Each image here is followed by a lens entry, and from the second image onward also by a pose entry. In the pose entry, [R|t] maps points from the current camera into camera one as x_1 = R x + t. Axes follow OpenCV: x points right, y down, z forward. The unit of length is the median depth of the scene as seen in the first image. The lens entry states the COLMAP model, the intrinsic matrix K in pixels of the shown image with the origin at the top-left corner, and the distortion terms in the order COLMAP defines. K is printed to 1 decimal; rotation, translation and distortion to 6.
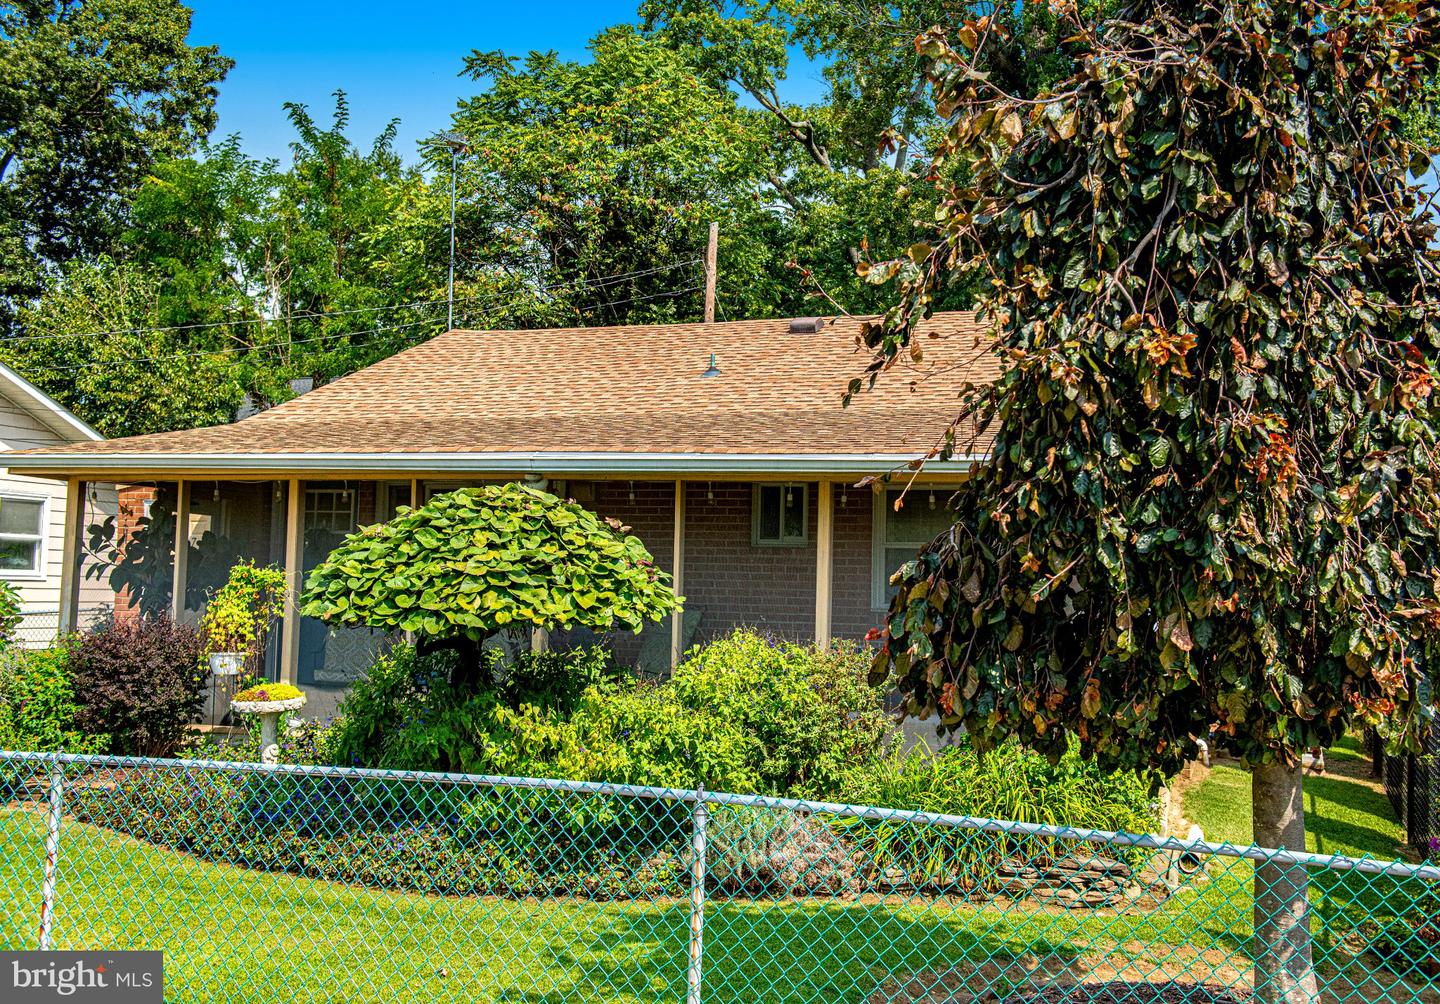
lens RADIAL K [[1478.2, 0, 719.9], [0, 1478.2, 506.1], [0, 0, 1]] dist [-0.006408, 0.000000]
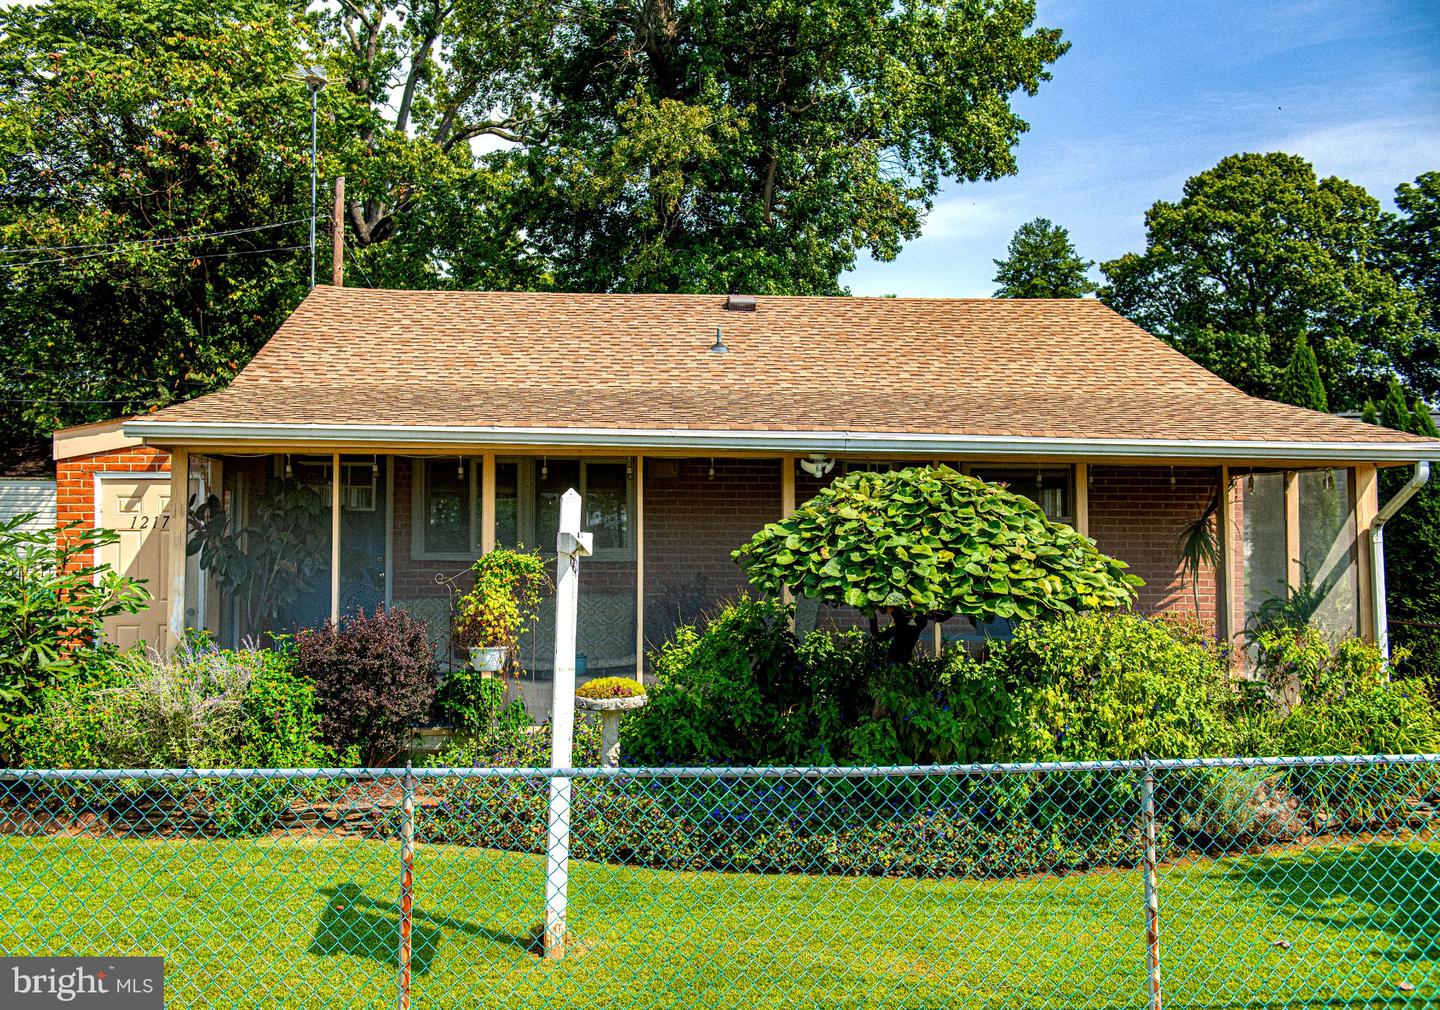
lens RADIAL K [[1478.2, 0, 720.0], [0, 1478.2, 500.8], [0, 0, 1]] dist [-0.006408, 0.000000]
pose [[0.922065, -0.002694, 0.387025, -0.470439], [-0.004425, 0.999837, 0.017503, -0.005808], [-0.387009, -0.017852, 0.921903, 0.094089]]
